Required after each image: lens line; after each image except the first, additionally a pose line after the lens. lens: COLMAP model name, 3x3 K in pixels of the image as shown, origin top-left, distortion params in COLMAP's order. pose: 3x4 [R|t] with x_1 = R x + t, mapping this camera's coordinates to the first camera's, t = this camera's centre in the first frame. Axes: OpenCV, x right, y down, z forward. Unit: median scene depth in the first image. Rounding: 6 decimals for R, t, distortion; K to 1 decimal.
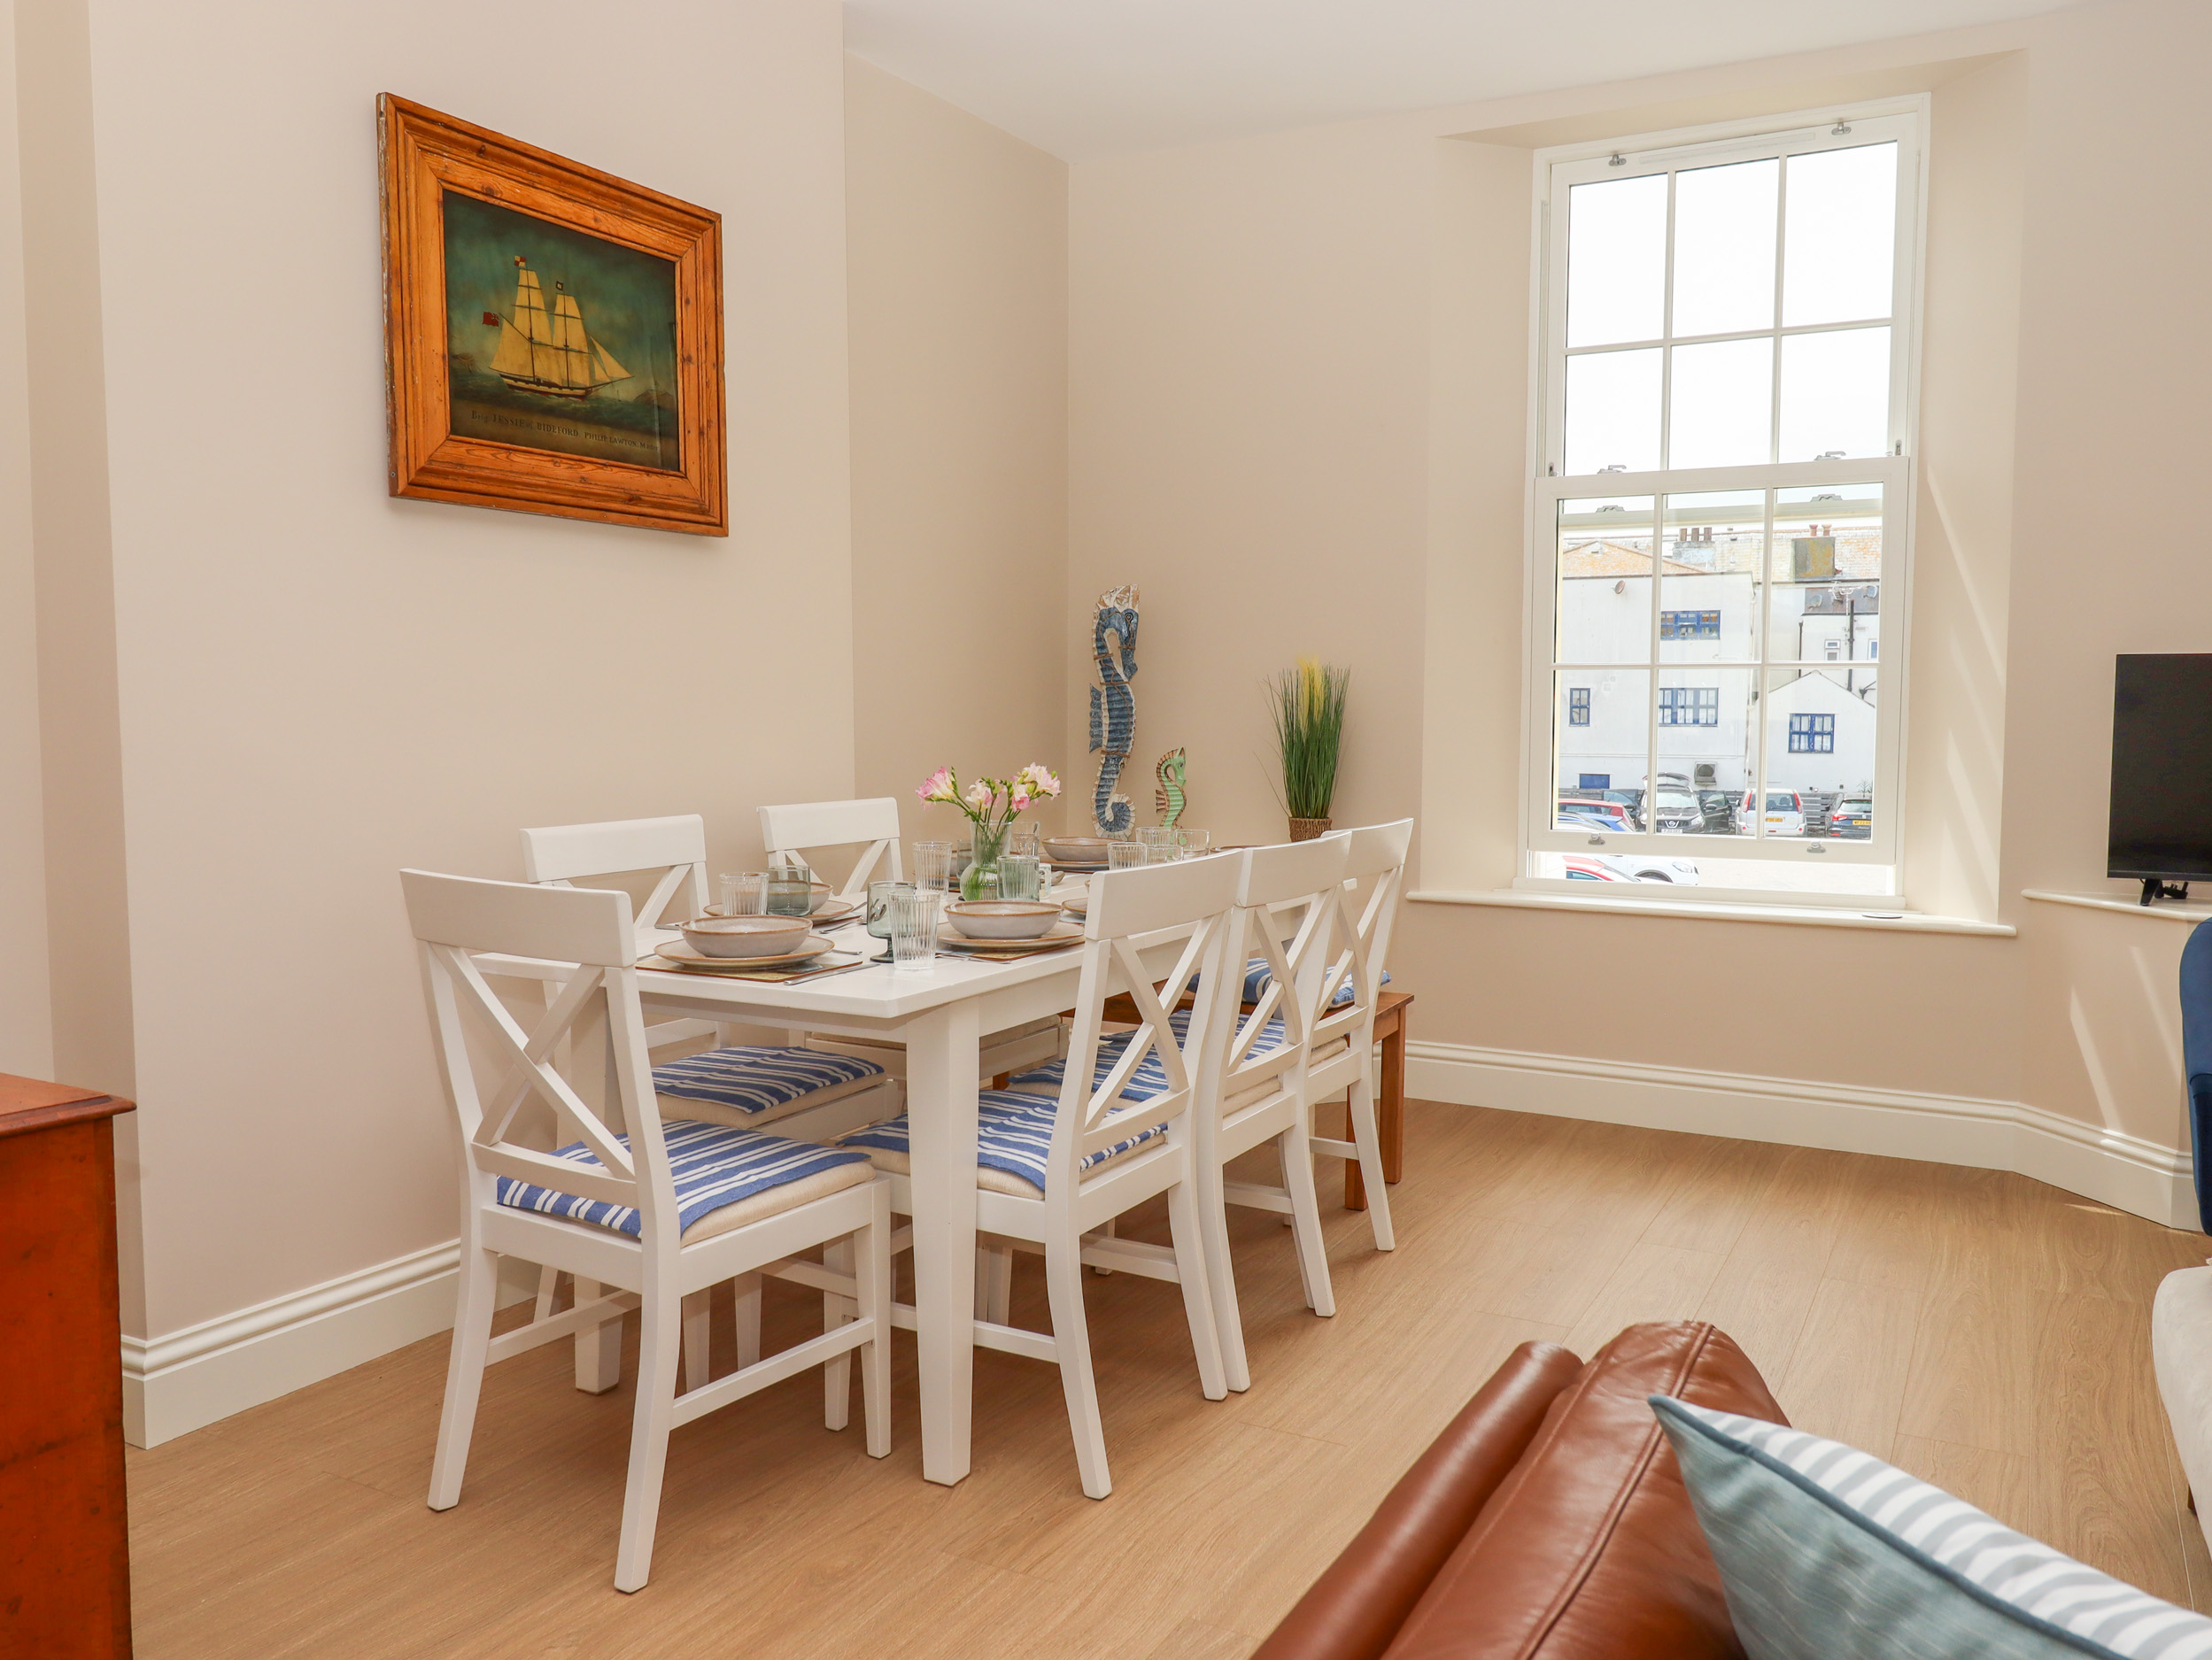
lens RADIAL K [[1713.3, 0, 1121.1], [0, 1713.3, 828.7], [0, 0, 1]] dist [0.008832, -0.004436]
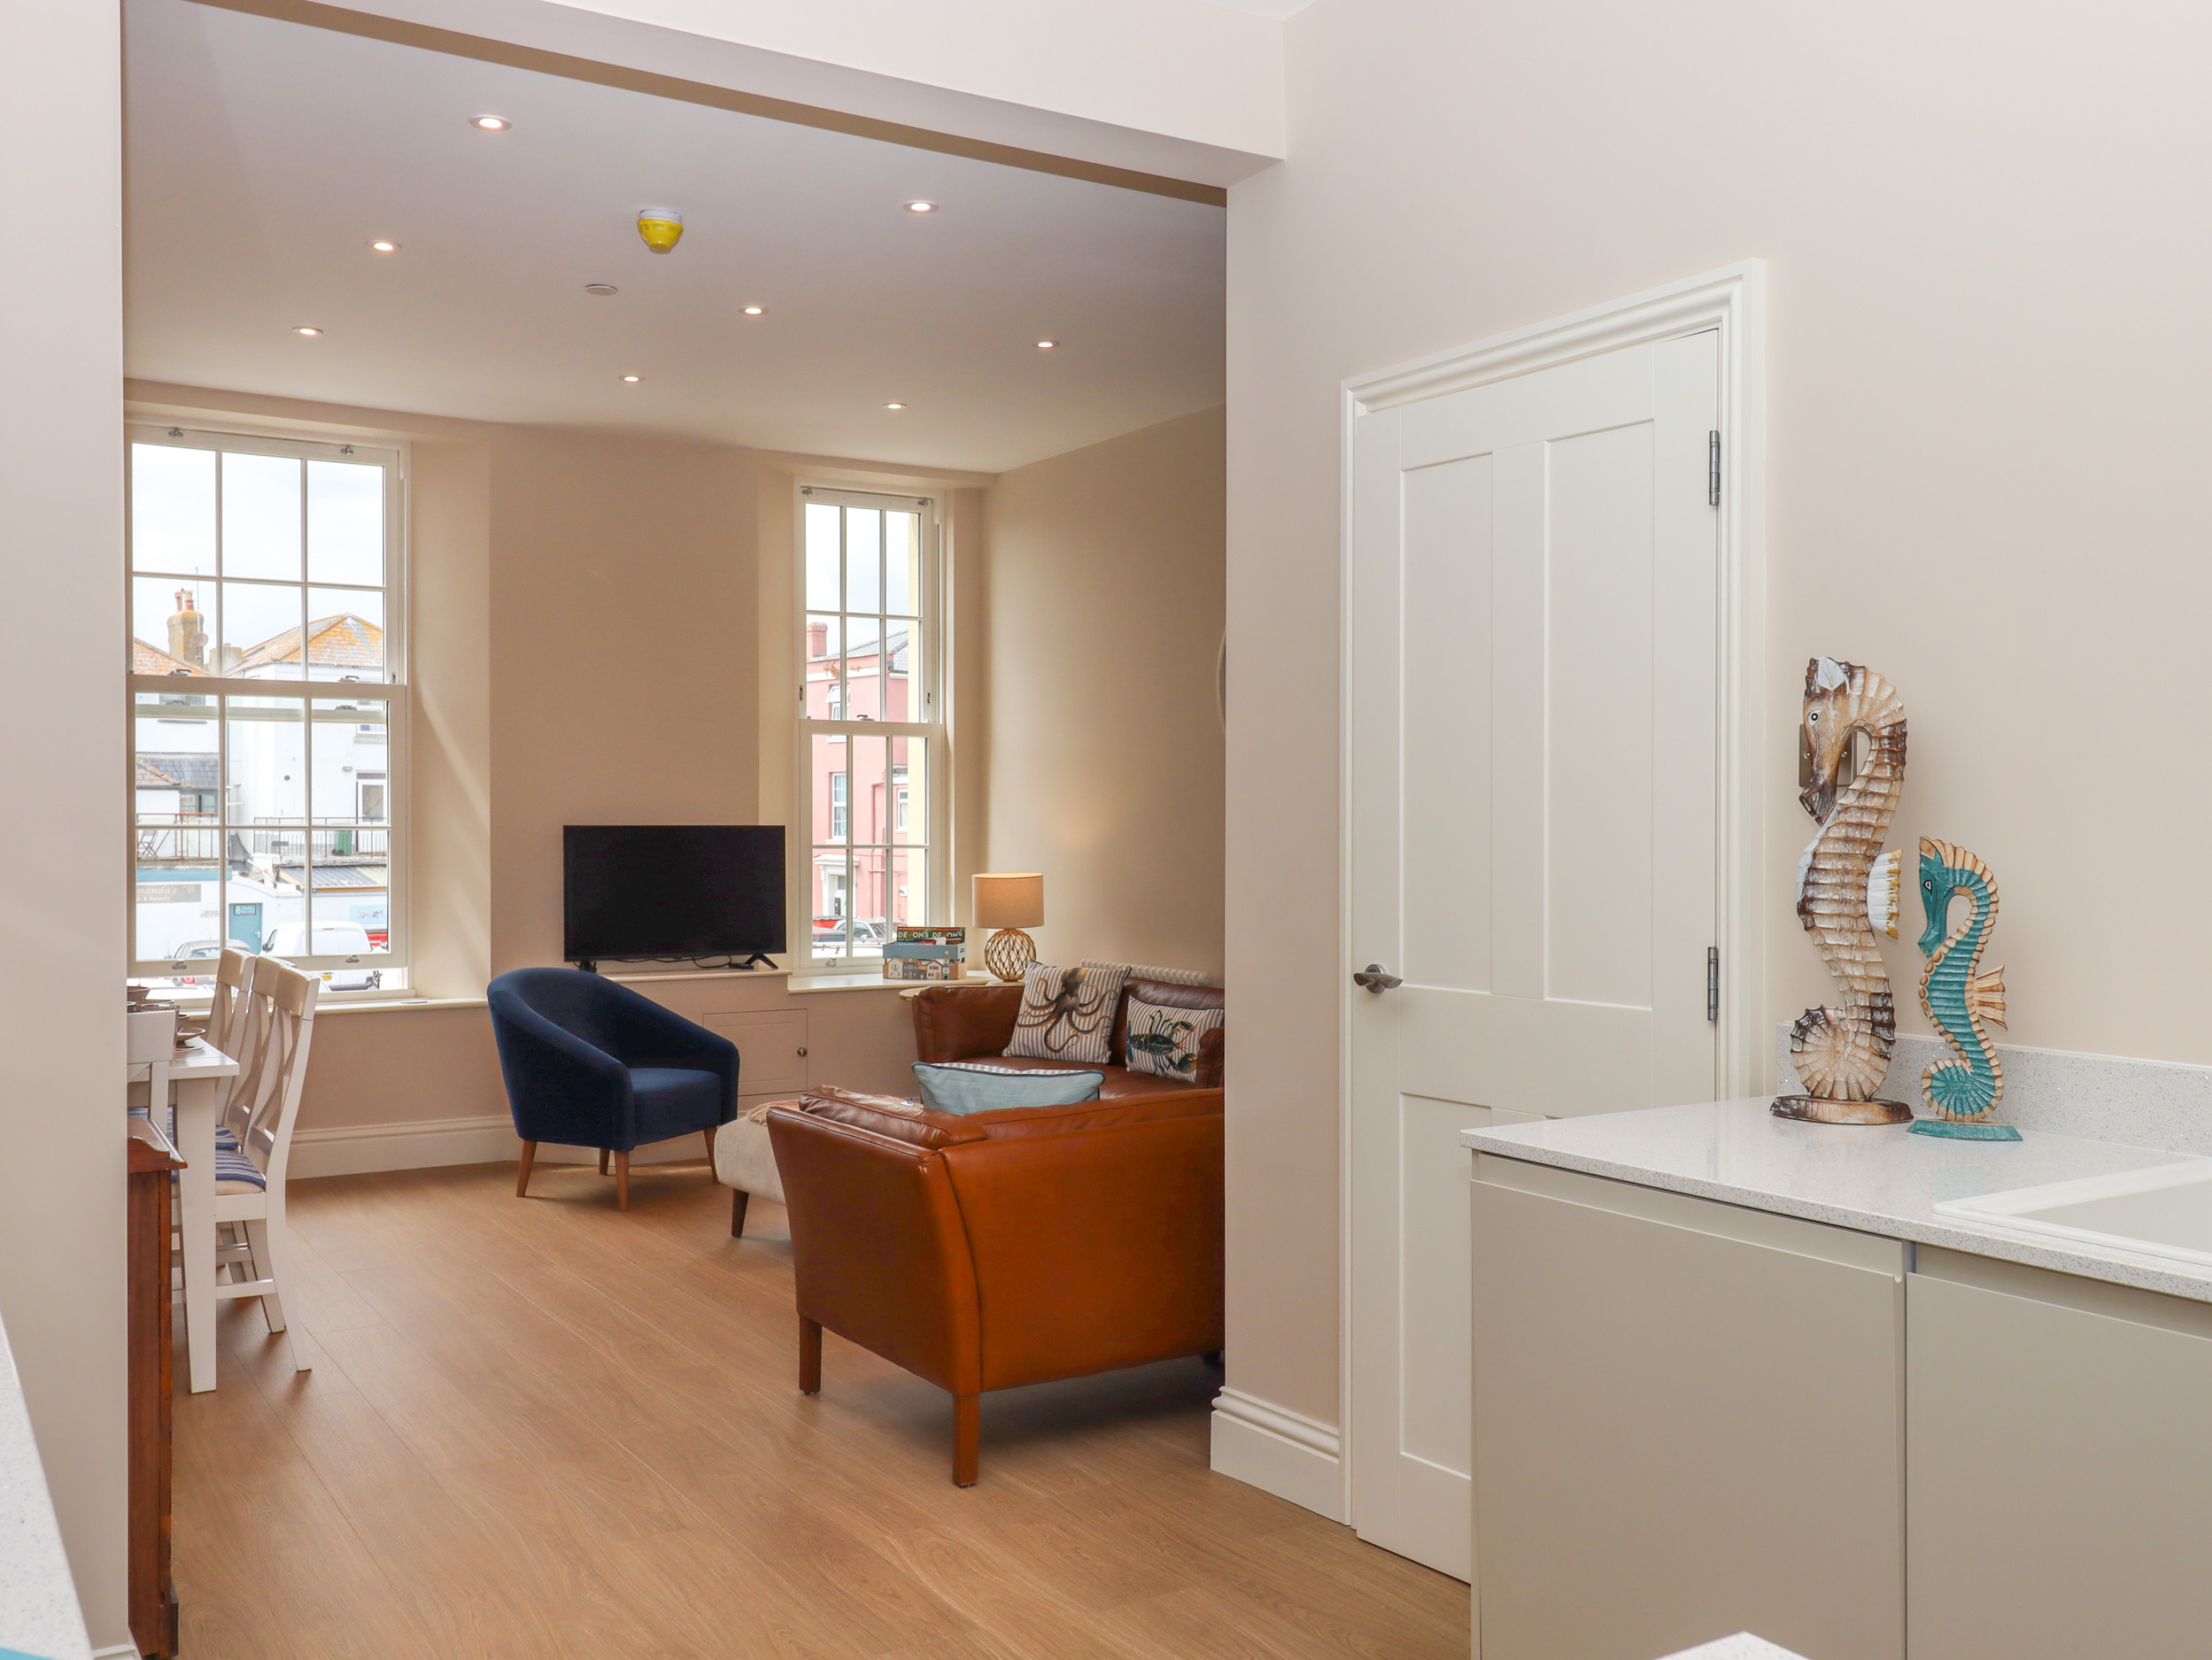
lens RADIAL K [[1982.5, 0, 1106.0], [0, 1982.5, 830.0], [0, 0, 1]] dist [0.030760, -0.000098]
pose [[0.501264, -0.006220, 0.865272, -0.875624], [0.063272, 0.997561, -0.029483, -0.008989], [-0.862978, 0.069526, 0.500435, -0.430563]]
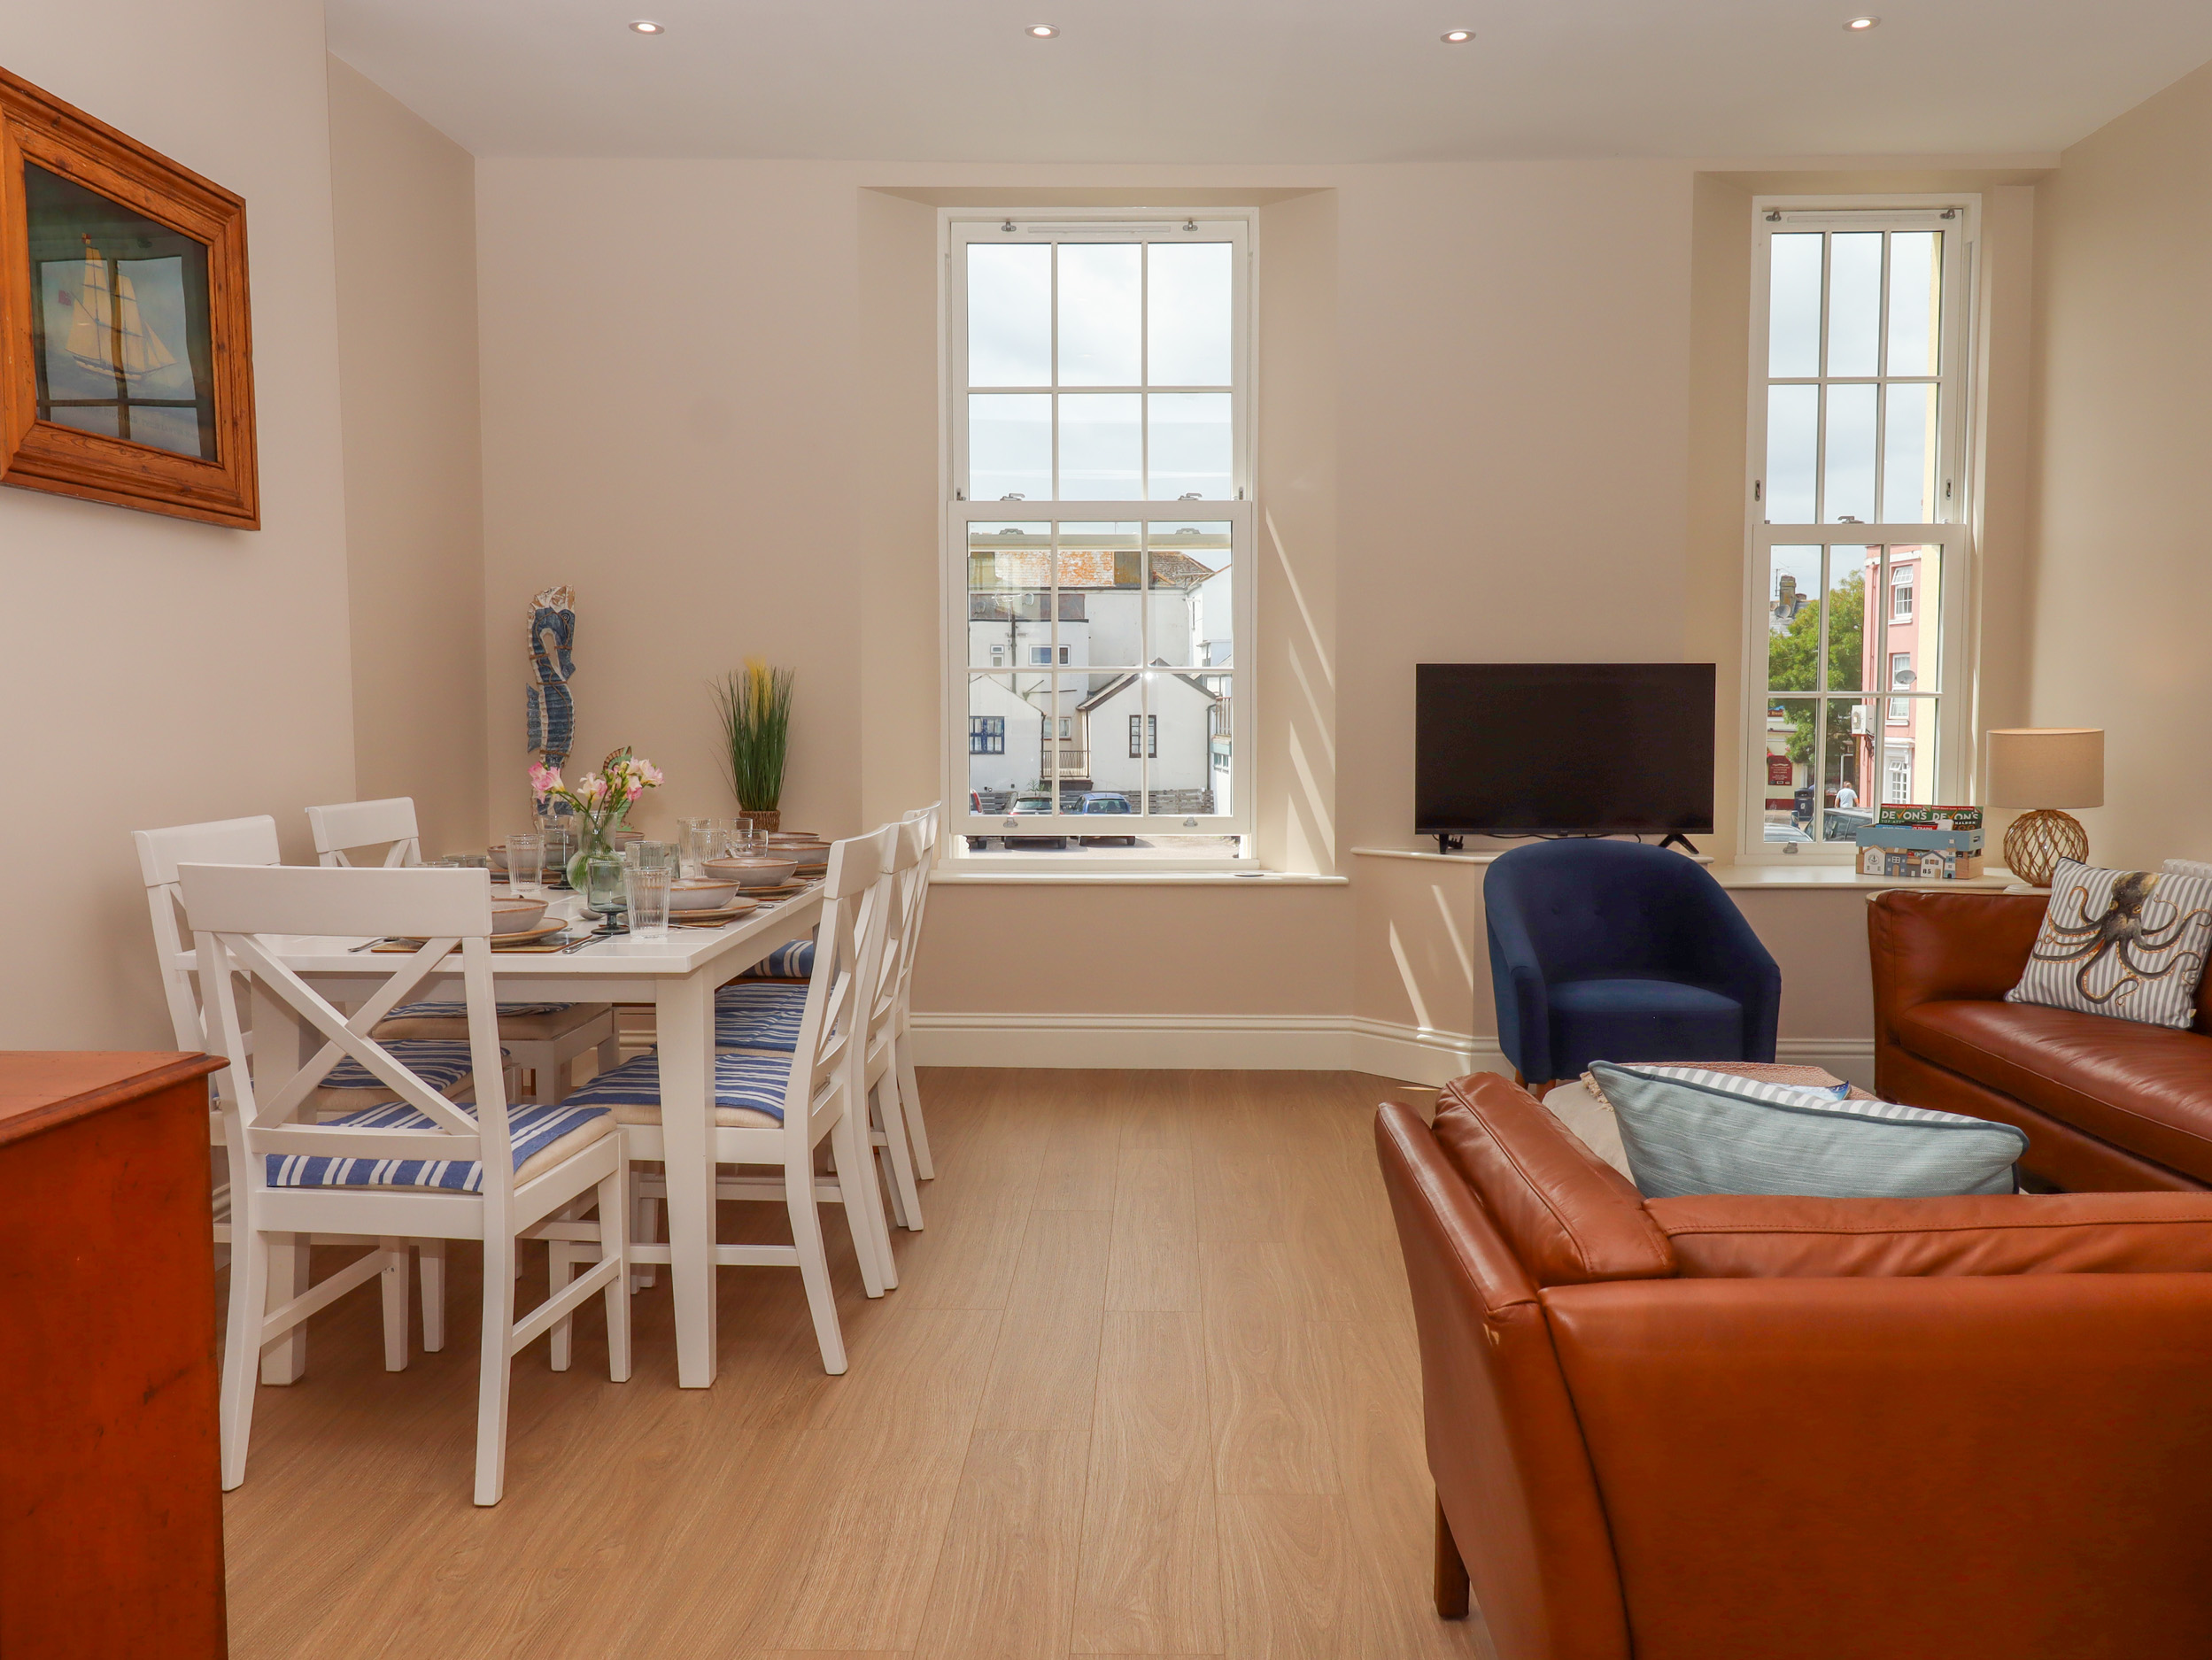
lens RADIAL K [[1811.2, 0, 1119.3], [0, 1811.2, 832.9], [0, 0, 1]] dist [0.009823, -0.002990]
pose [[0.891992, -0.034441, 0.450738, -0.272214], [0.036146, 0.999335, 0.004828, 0.013953], [-0.450604, 0.011985, 0.892643, -0.140399]]
